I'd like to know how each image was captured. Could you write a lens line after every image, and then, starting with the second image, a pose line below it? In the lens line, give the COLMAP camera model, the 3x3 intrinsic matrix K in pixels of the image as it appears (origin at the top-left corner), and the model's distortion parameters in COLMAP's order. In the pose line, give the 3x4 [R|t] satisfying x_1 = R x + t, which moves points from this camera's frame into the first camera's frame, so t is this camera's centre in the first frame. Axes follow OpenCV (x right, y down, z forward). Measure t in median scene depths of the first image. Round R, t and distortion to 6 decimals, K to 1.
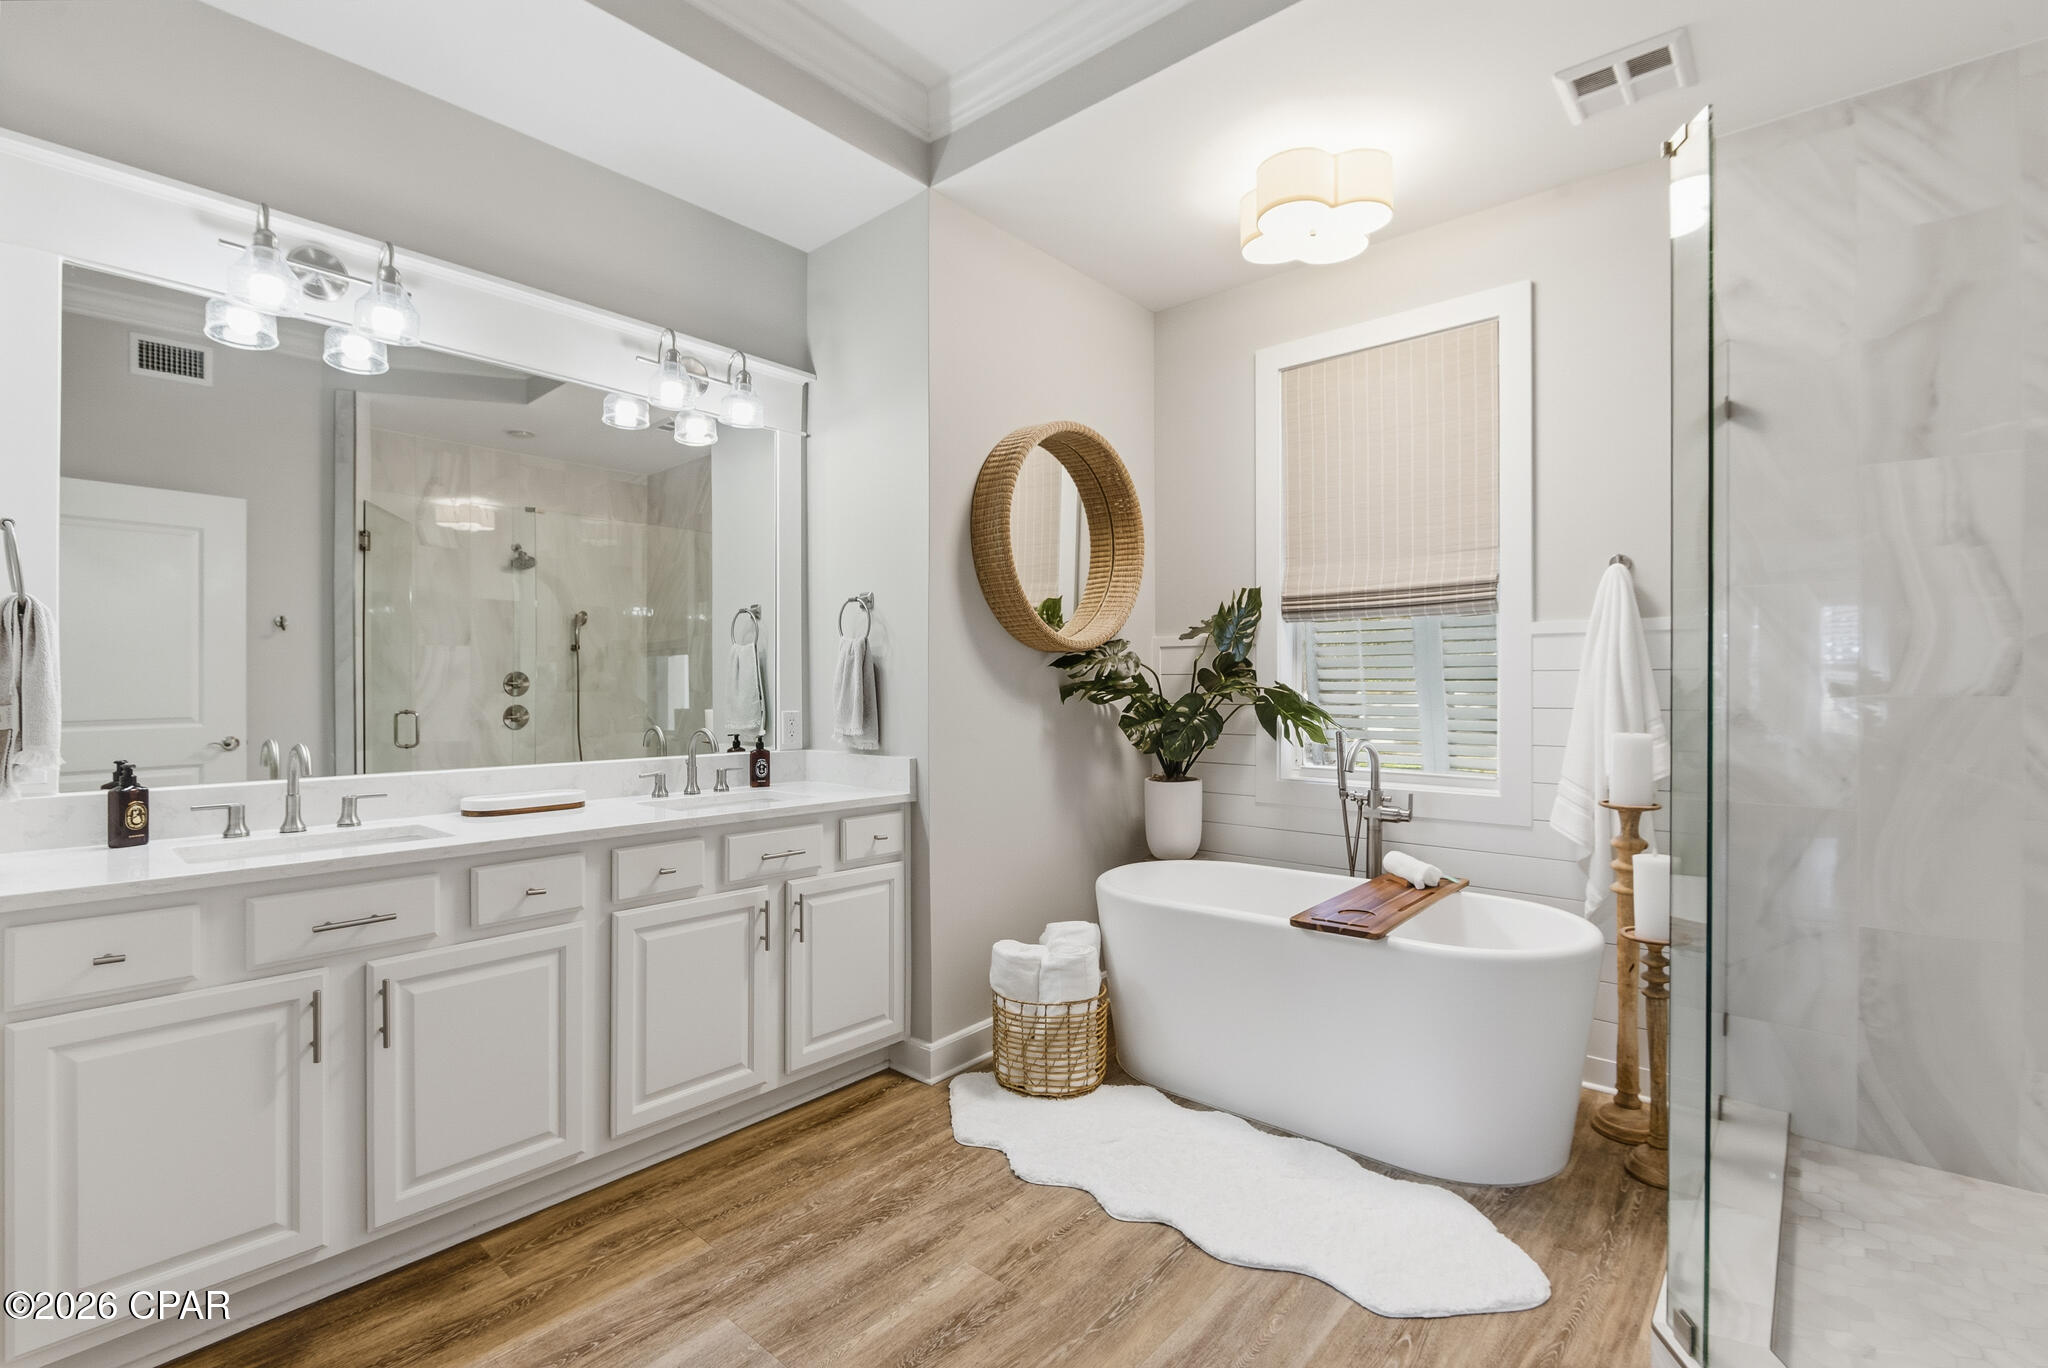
lens RADIAL K [[930.0, 0, 1030.5], [0, 930.0, 688.9], [0, 0, 1]] dist [0.001468, -0.005312]
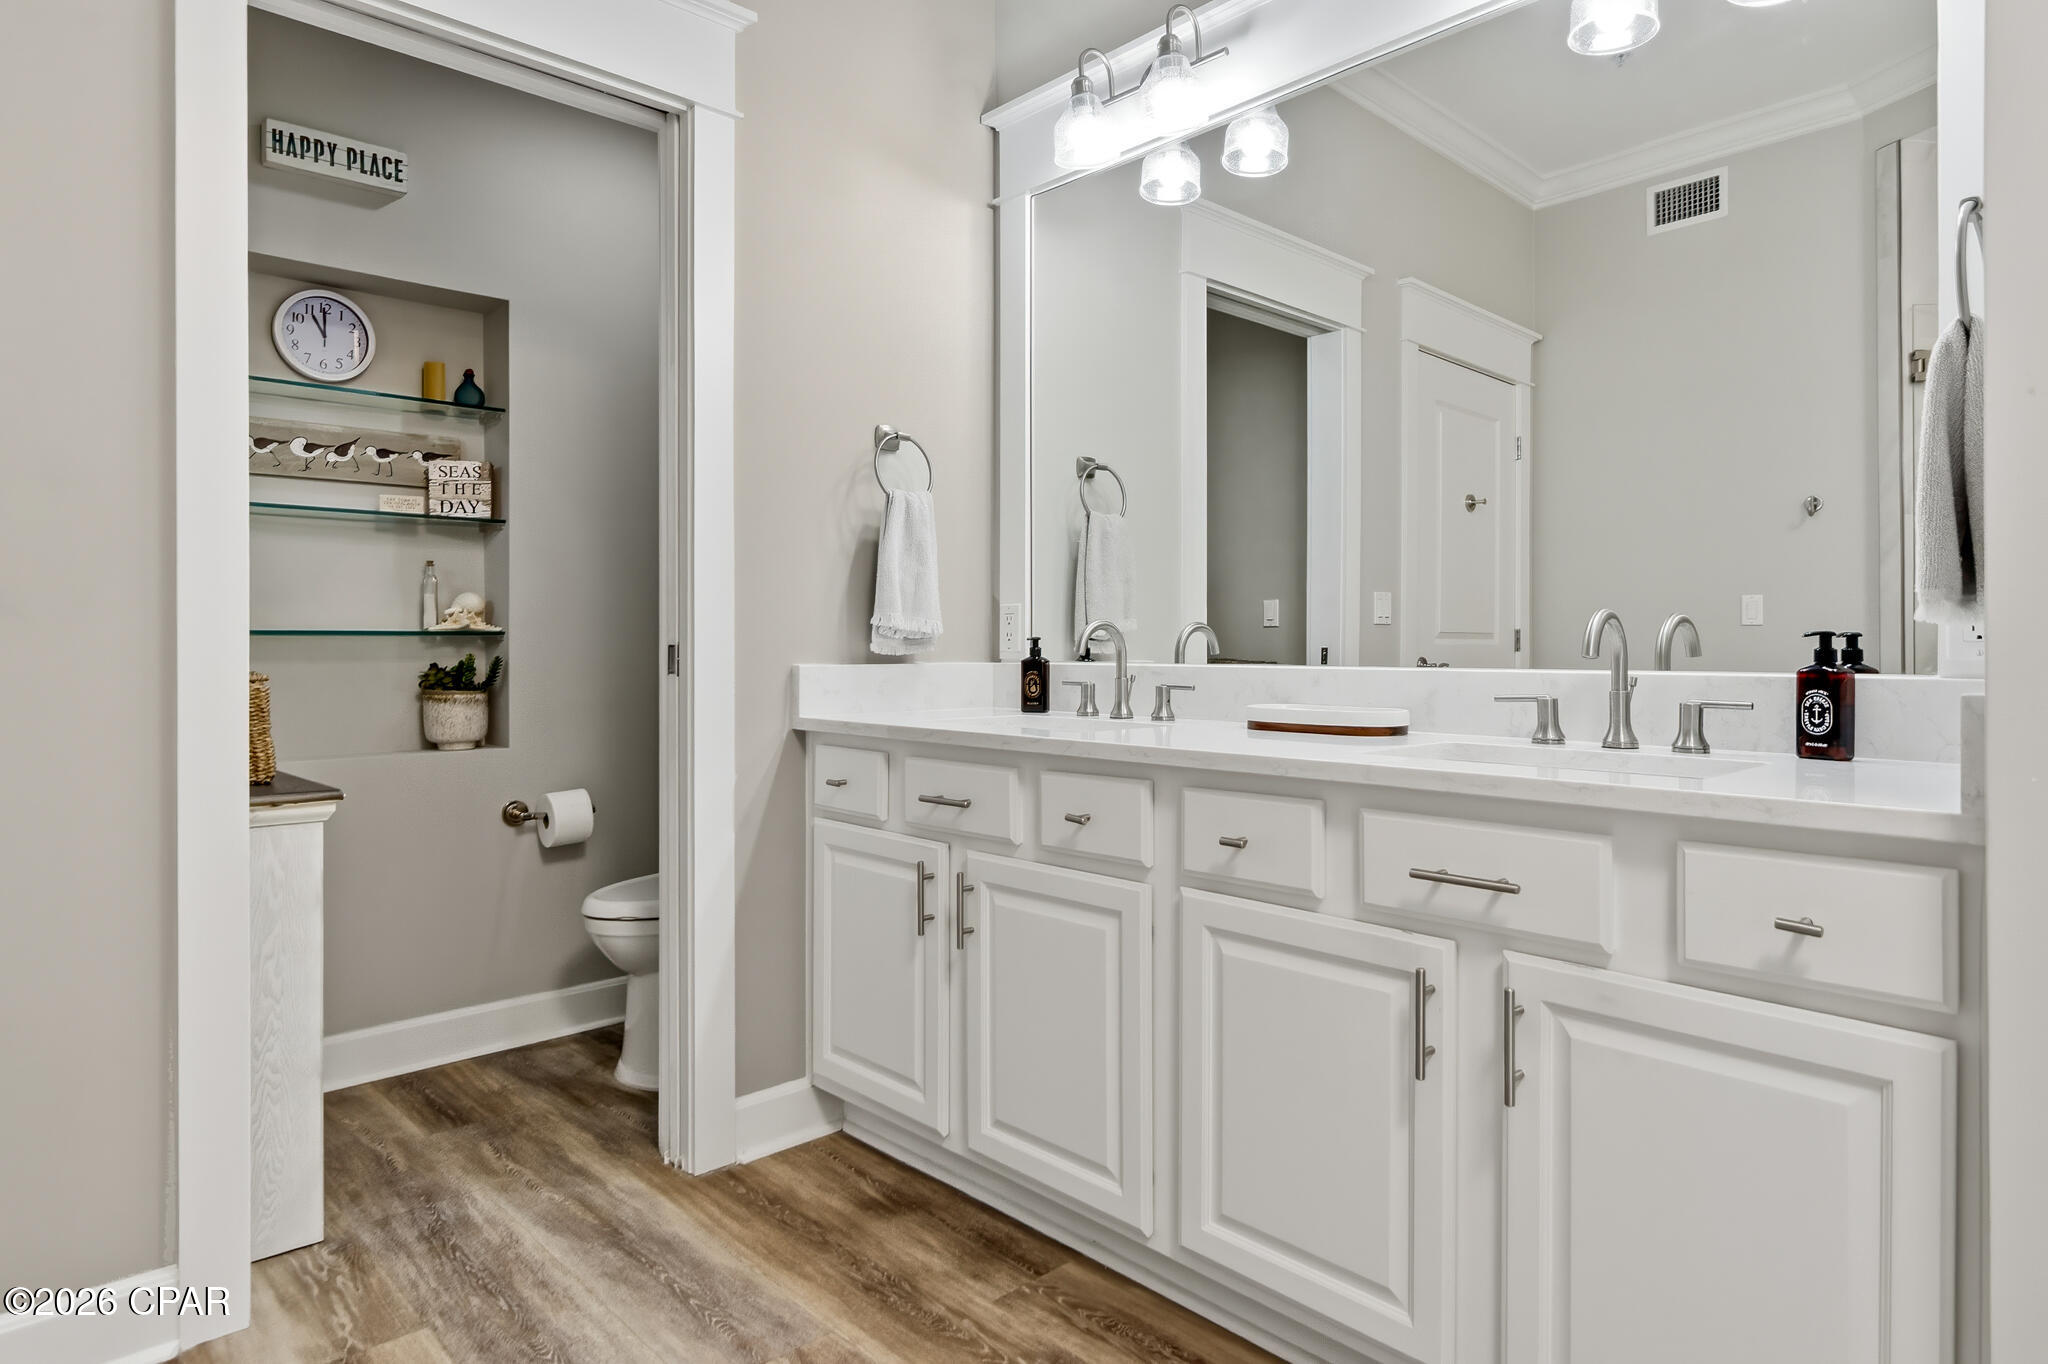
lens RADIAL K [[1182.8, 0, 1022.7], [0, 1182.8, 653.8], [0, 0, 1]] dist [0.004334, 0.000727]
pose [[-0.107435, 0.007318, -0.994185, 0.290672], [-0.002343, 0.999968, 0.007614, 0.063581], [0.994209, 0.003147, -0.107414, 0.802762]]
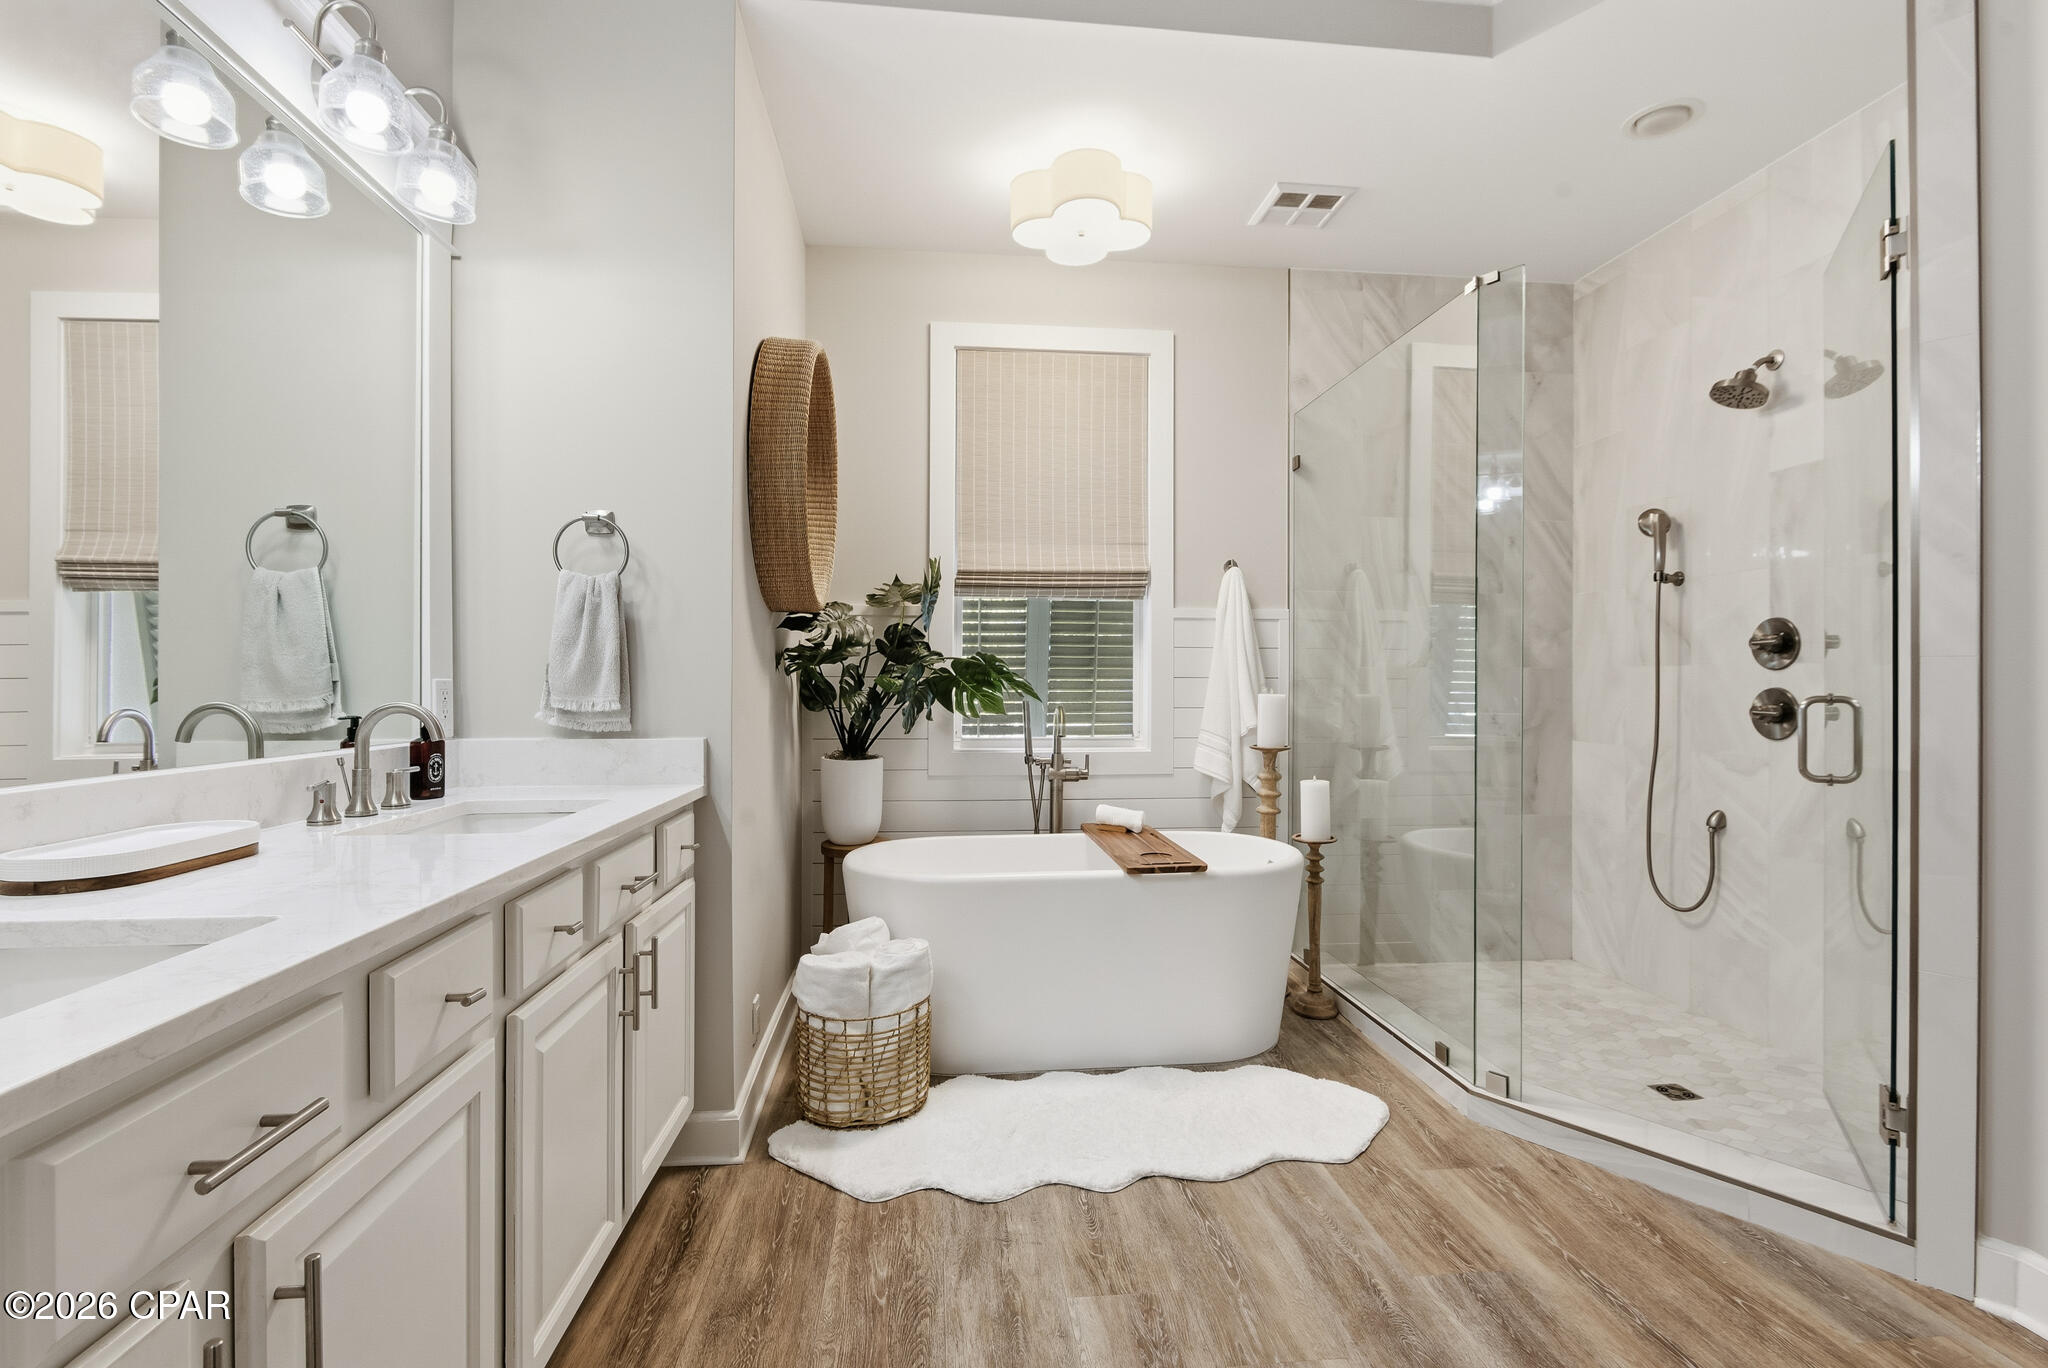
lens RADIAL K [[930.0, 0, 1030.5], [0, 930.0, 688.9], [0, 0, 1]] dist [0.001468, -0.005312]
pose [[0.678174, -0.002051, 0.734899, -0.527974], [-0.001421, 0.999991, 0.004103, 0.032507], [-0.734900, -0.003827, 0.678165, 0.318202]]
